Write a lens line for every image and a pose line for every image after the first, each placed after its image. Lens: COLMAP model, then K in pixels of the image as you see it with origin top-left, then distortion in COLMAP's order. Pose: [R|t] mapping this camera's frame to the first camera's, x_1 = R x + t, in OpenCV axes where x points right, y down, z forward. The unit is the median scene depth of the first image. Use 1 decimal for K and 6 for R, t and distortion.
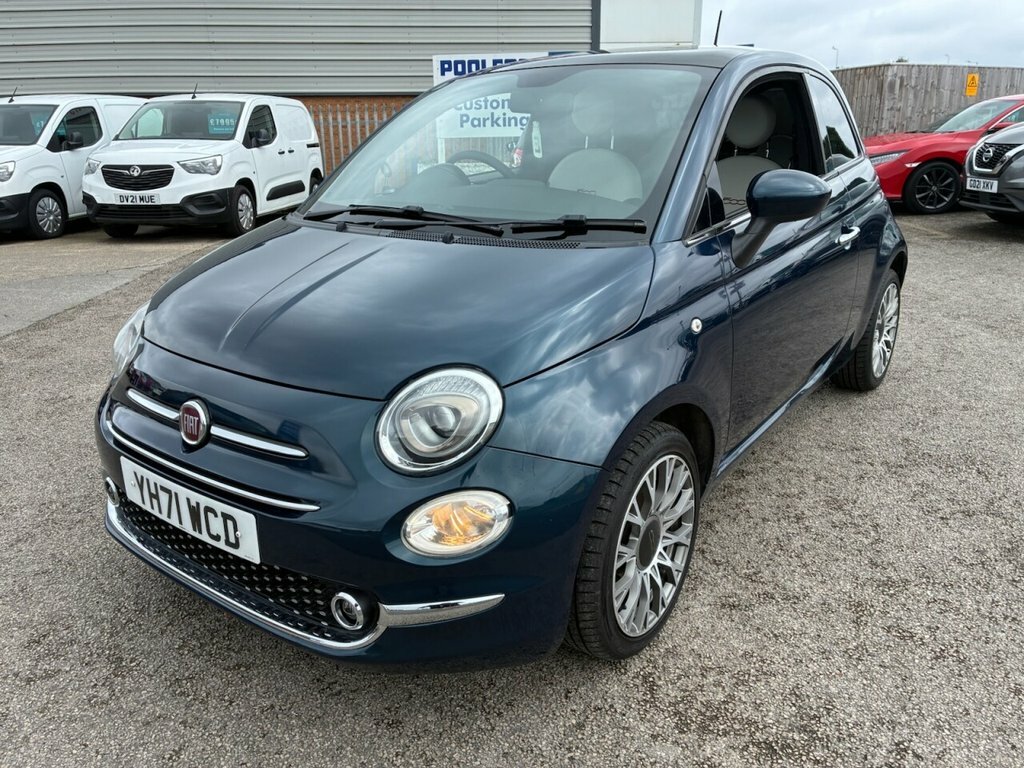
lens RADIAL K [[828.9, 0, 512.0], [0, 828.9, 384.0], [0, 0, 1]] dist [0.089327, -0.107839]
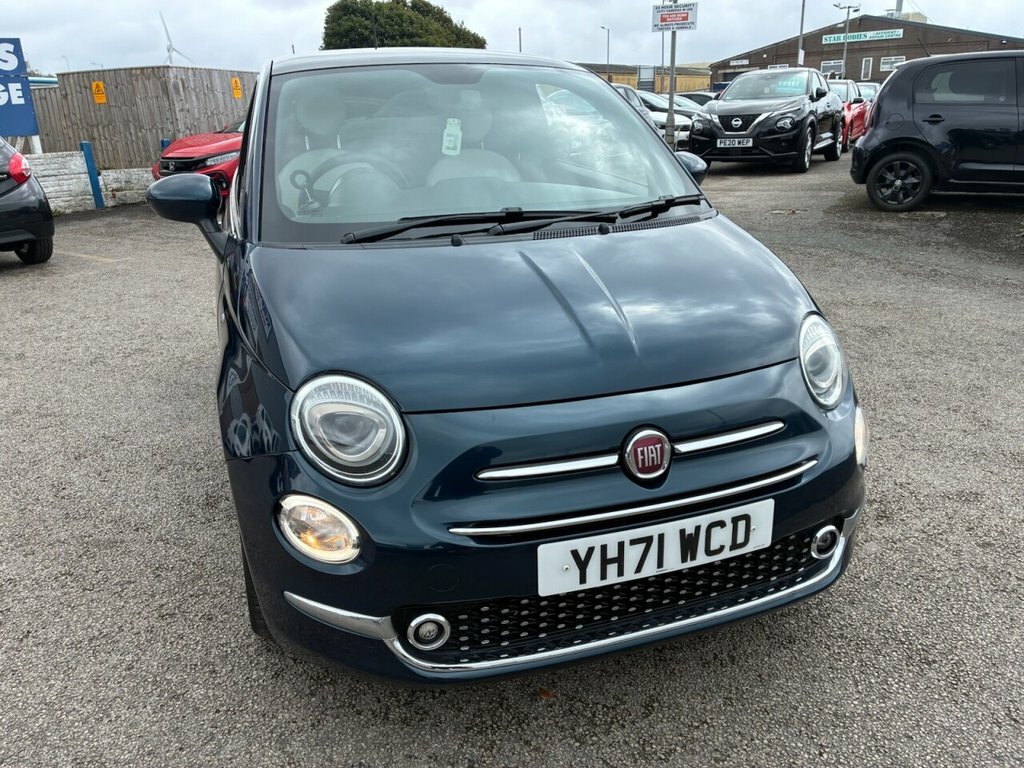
lens RADIAL K [[828.9, 0, 512.0], [0, 828.9, 384.0], [0, 0, 1]] dist [0.089327, -0.107839]
pose [[0.566306, -0.264220, 0.780695, -0.213597], [0.266030, 0.955121, 0.130278, -0.033514], [-0.780080, 0.133911, 0.611181, 0.102583]]
